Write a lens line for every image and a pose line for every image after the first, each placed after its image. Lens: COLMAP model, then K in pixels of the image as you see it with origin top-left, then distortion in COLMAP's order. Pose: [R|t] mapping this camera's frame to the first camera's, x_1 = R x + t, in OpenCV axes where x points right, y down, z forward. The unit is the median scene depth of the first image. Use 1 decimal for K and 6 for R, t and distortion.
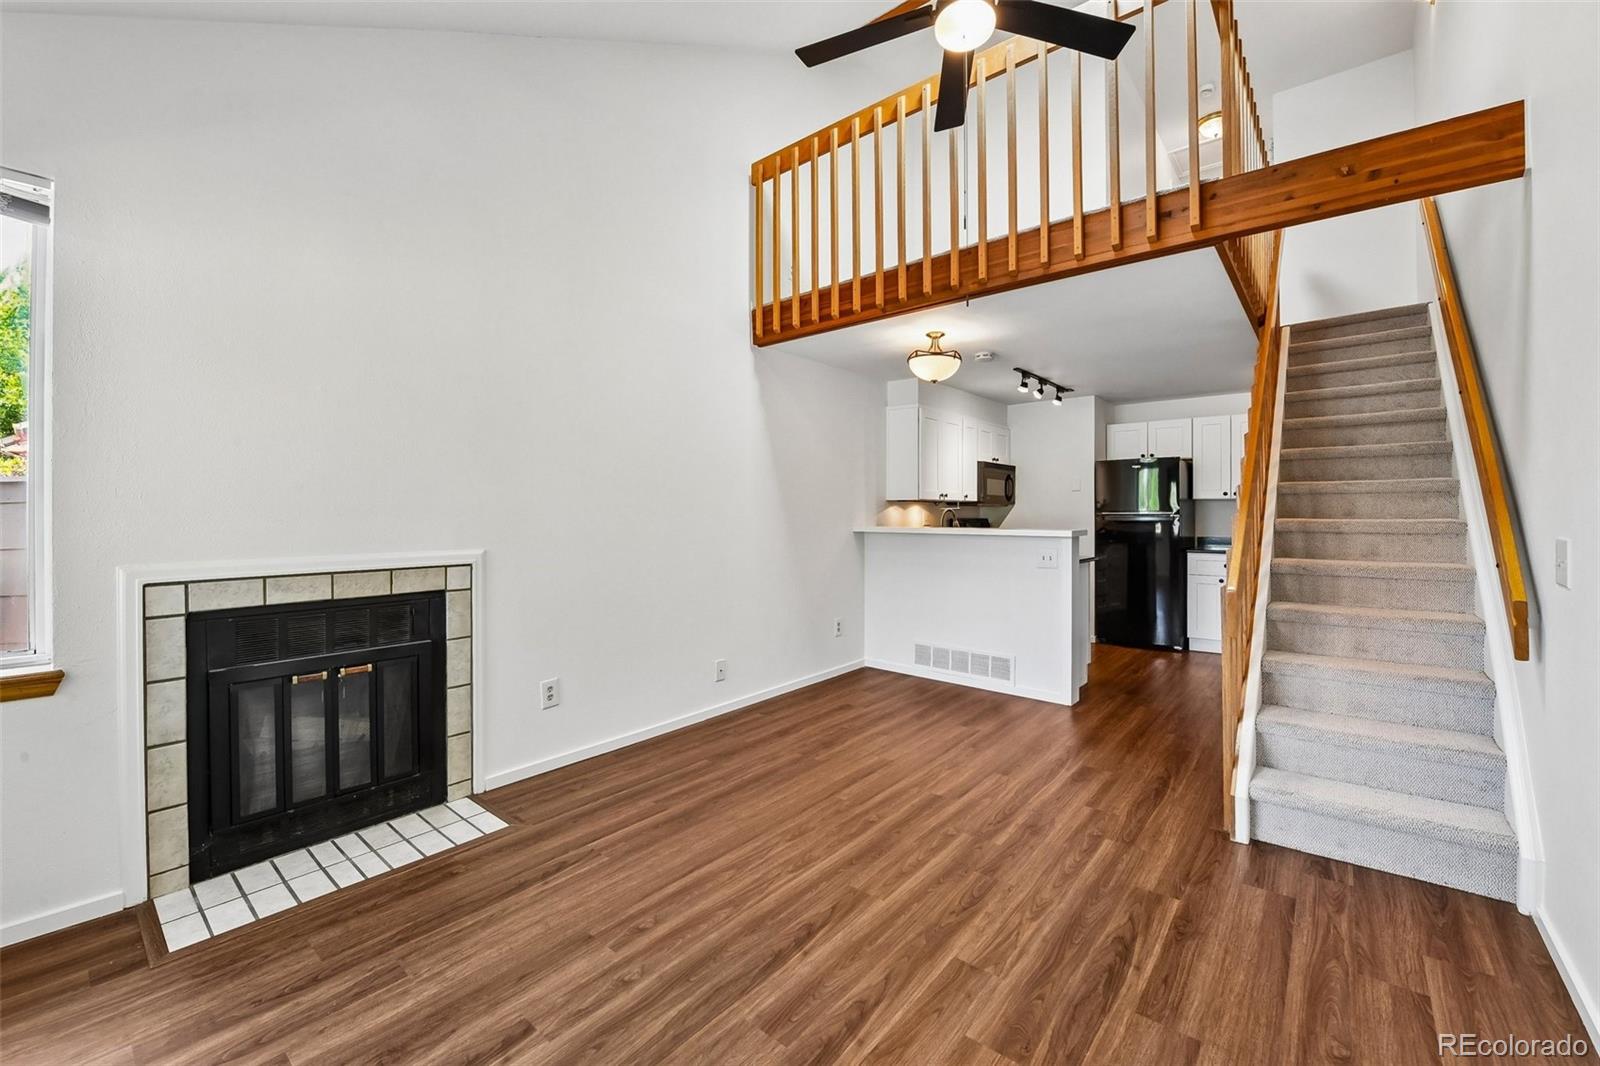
lens RADIAL K [[645.1, 0, 805.9], [0, 645.1, 517.1], [0, 0, 1]] dist [-0.016382, -0.002466]
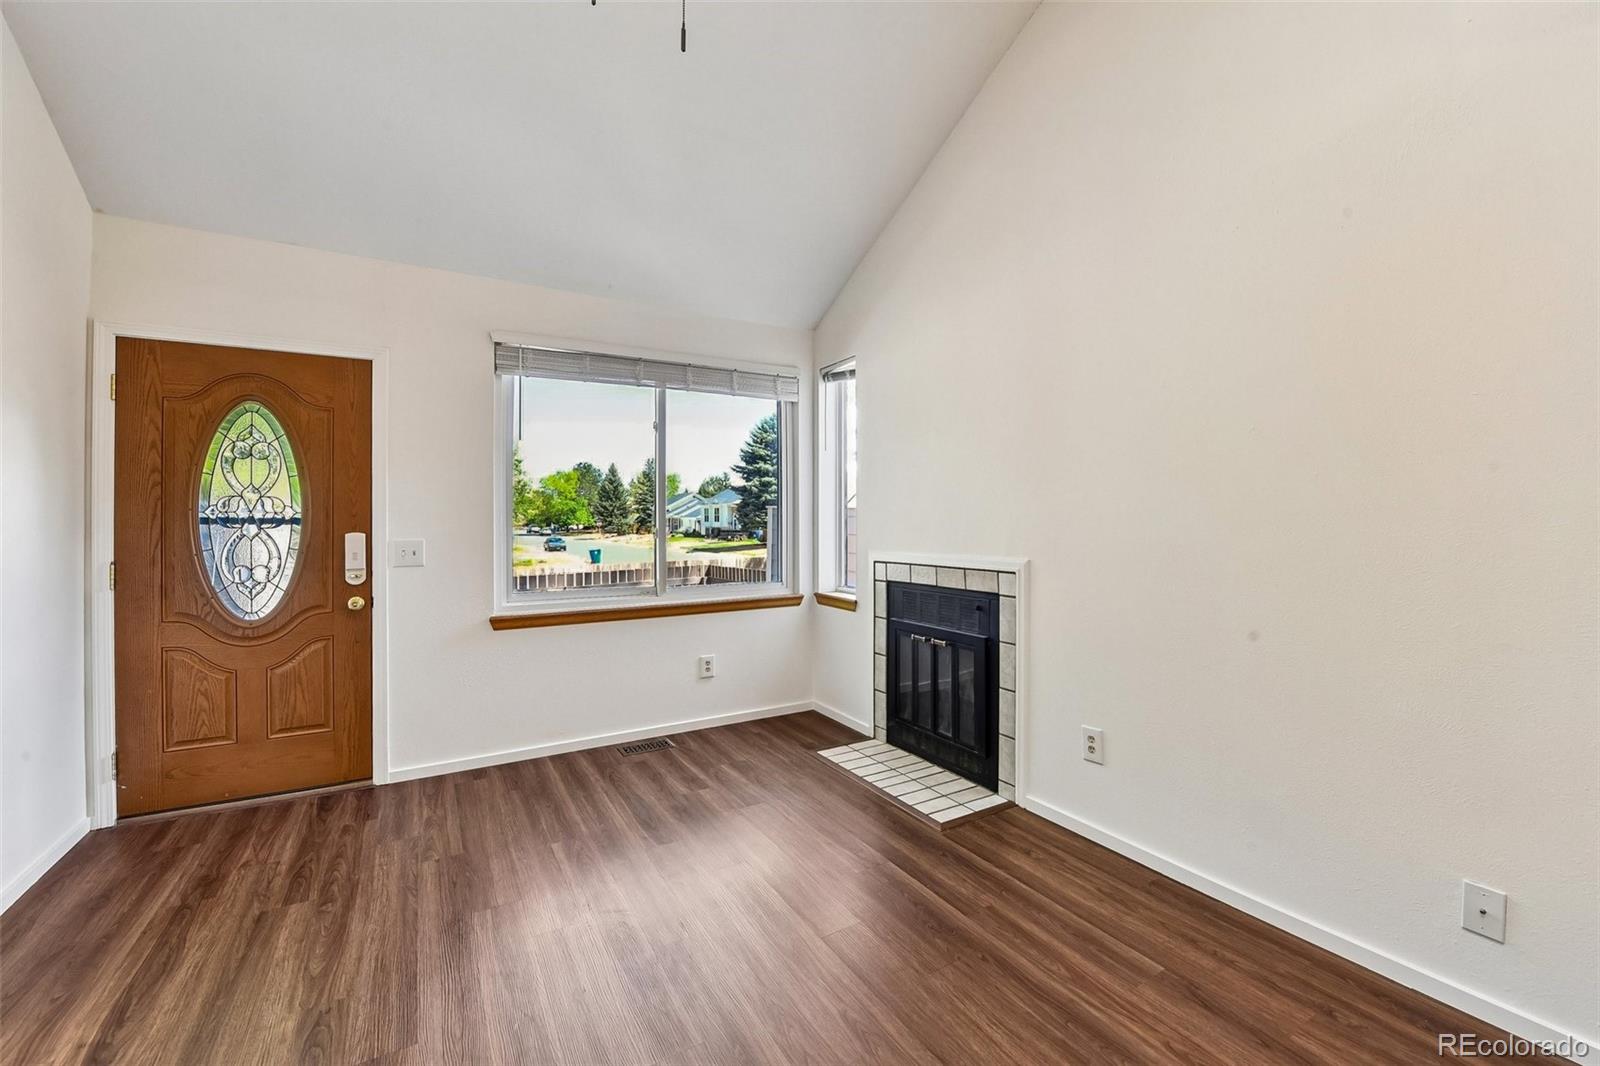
lens RADIAL K [[645.1, 0, 809.4], [0, 645.1, 516.4], [0, 0, 1]] dist [-0.016382, -0.002466]
pose [[-0.334001, -0.003763, -0.942565, 0.471086], [-0.001279, 0.999993, -0.003539, -0.009028], [0.942572, 0.000024, -0.334004, 0.912025]]
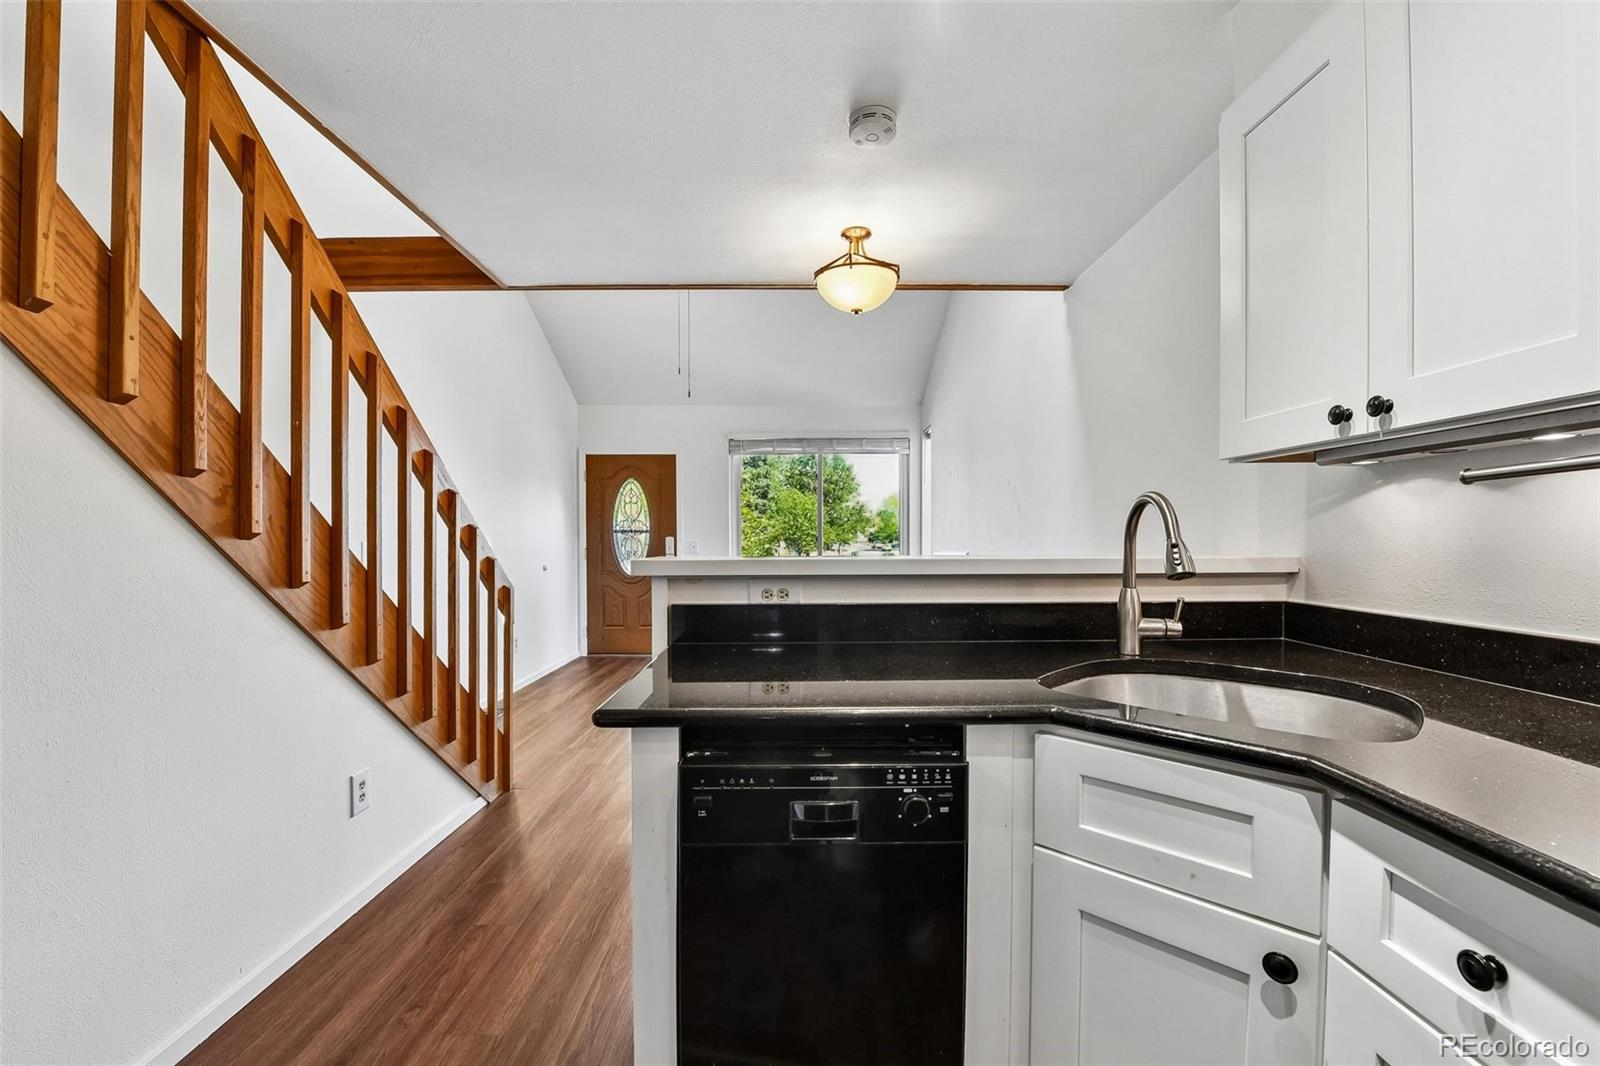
lens RADIAL K [[645.1, 0, 805.9], [0, 645.1, 554.9], [0, 0, 1]] dist [-0.016382, -0.002466]
pose [[-0.760140, 0.017500, -0.649524, 0.797255], [-0.002866, 0.999537, 0.030285, 0.007081], [0.649753, 0.024883, -0.759738, 1.785666]]
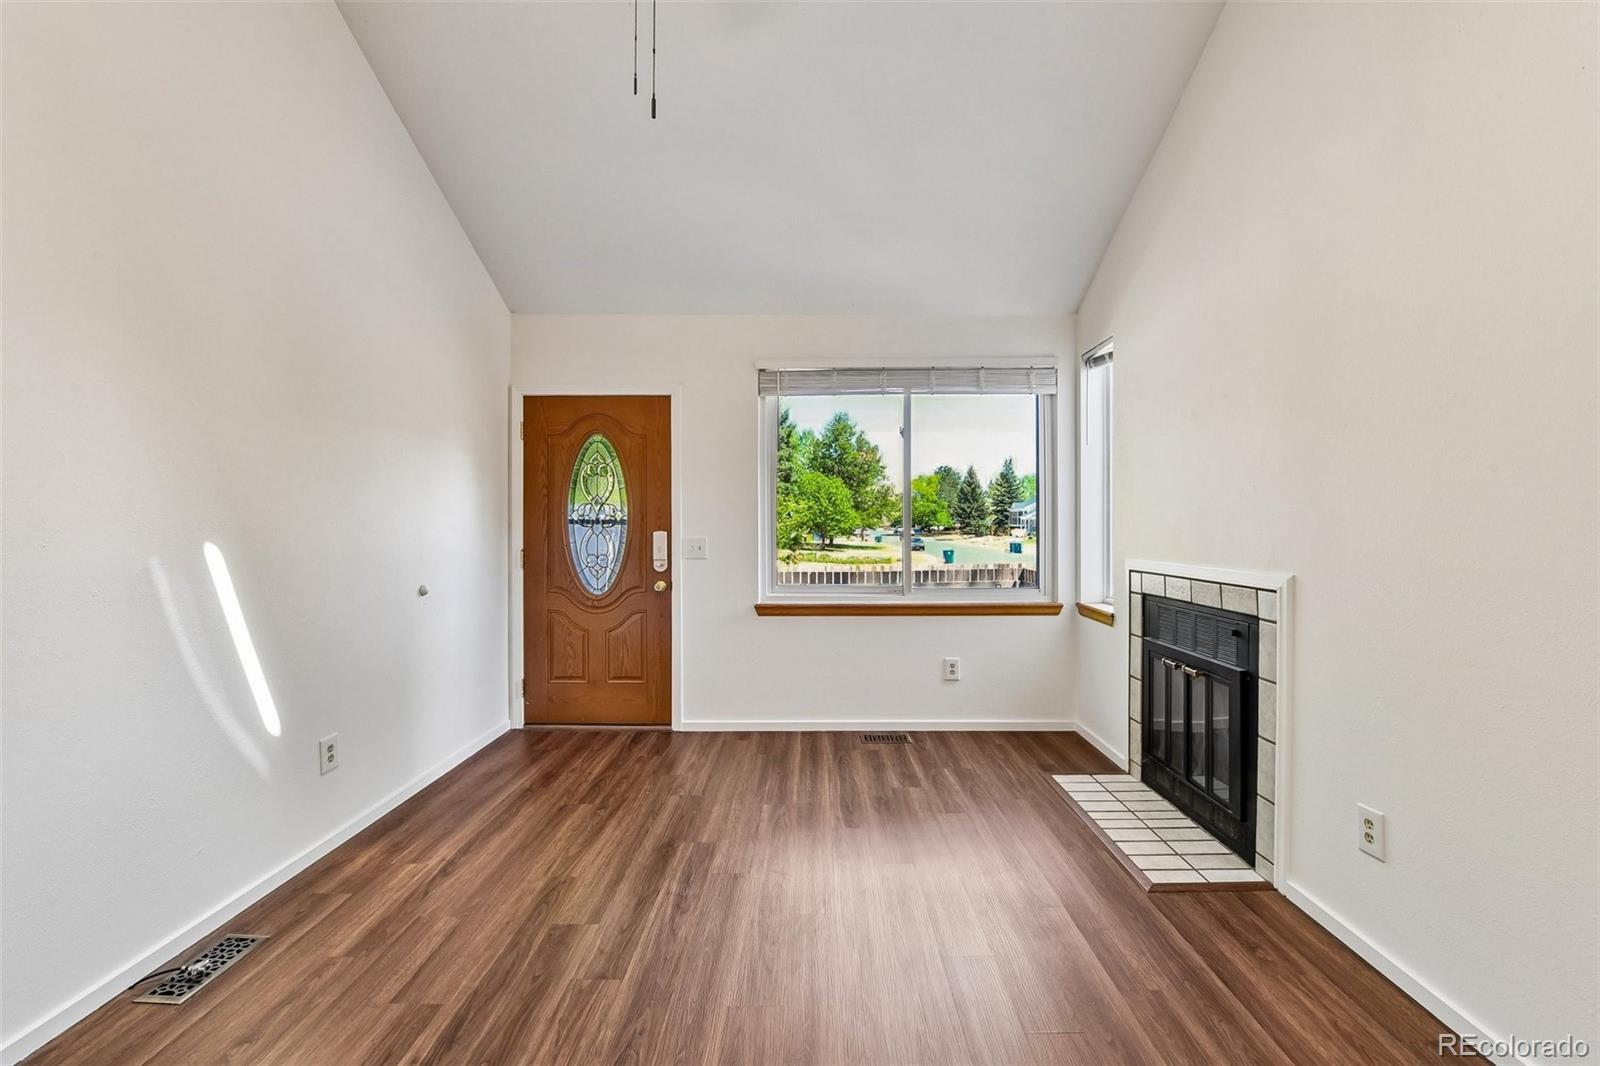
lens RADIAL K [[645.1, 0, 818.2], [0, 645.1, 519.9], [0, 0, 1]] dist [-0.016382, -0.002466]
pose [[-0.767906, -0.001796, -0.640560, 0.355851], [-0.002925, 0.999995, 0.000702, -0.010335], [0.640556, 0.002412, -0.767908, 1.093865]]
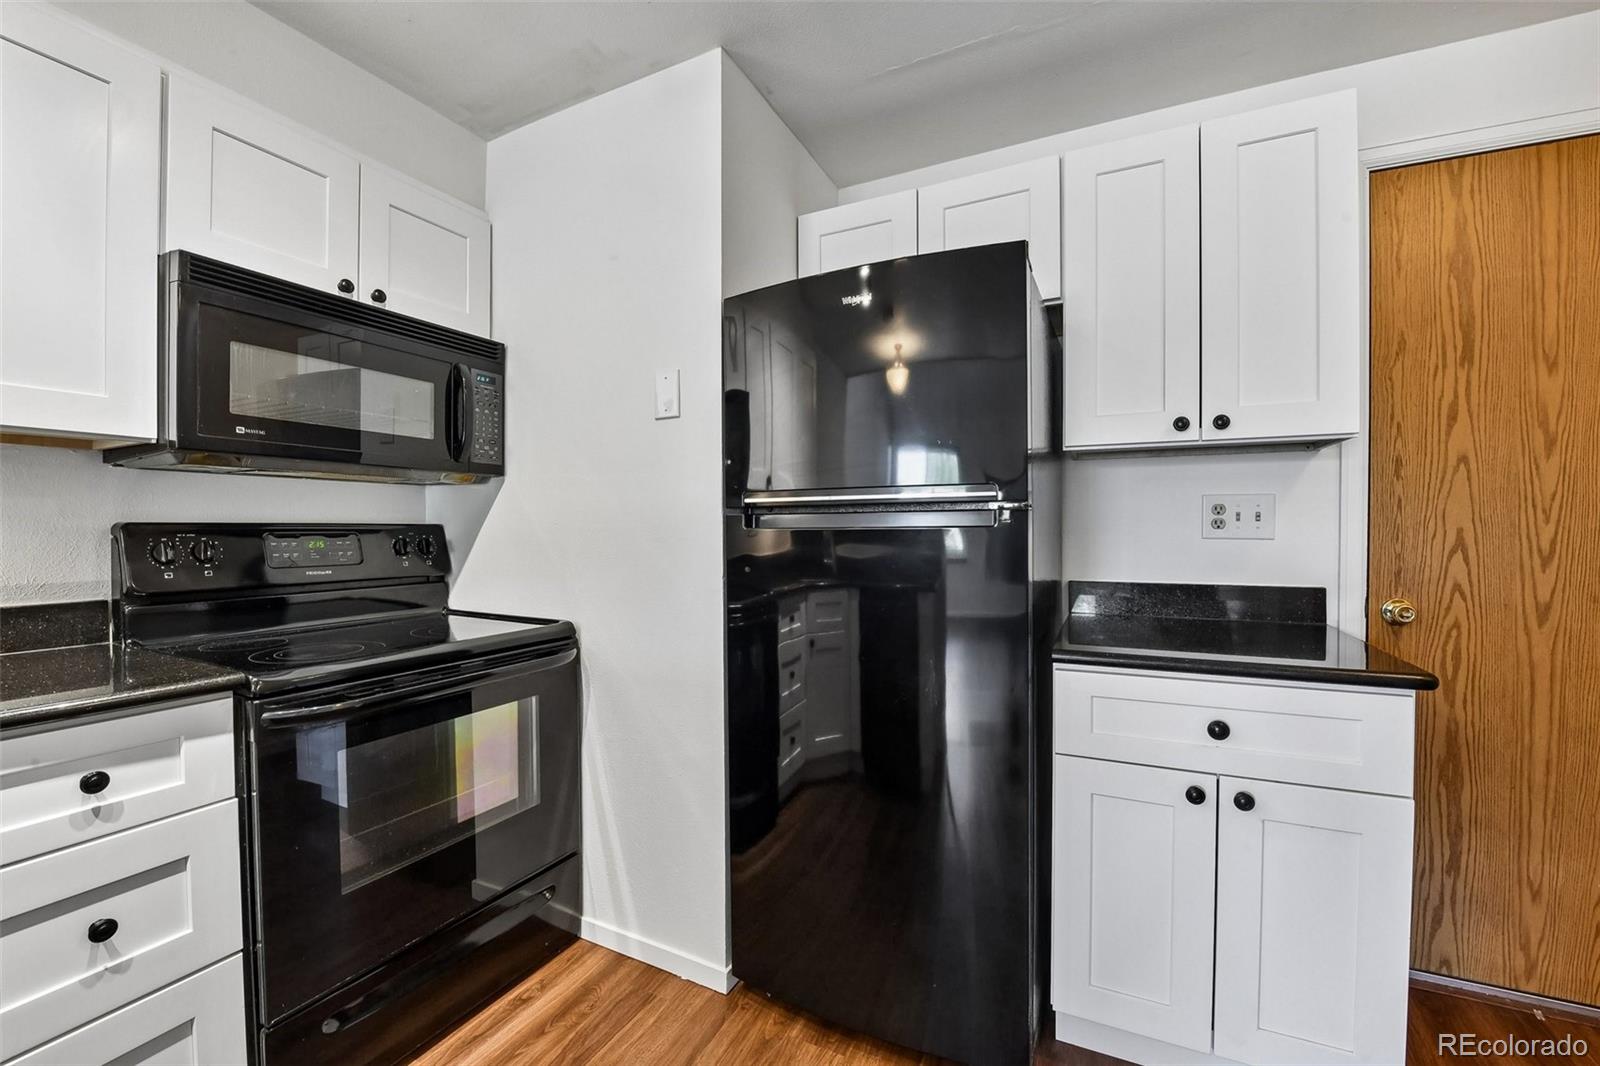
lens RADIAL K [[645.1, 0, 811.0], [0, 645.1, 532.4], [0, 0, 1]] dist [-0.016382, -0.002466]
pose [[0.970025, -0.004729, 0.242958, 0.798851], [0.003330, 0.999975, 0.006165, 0.009852], [-0.242981, -0.005171, 0.970017, 1.405070]]
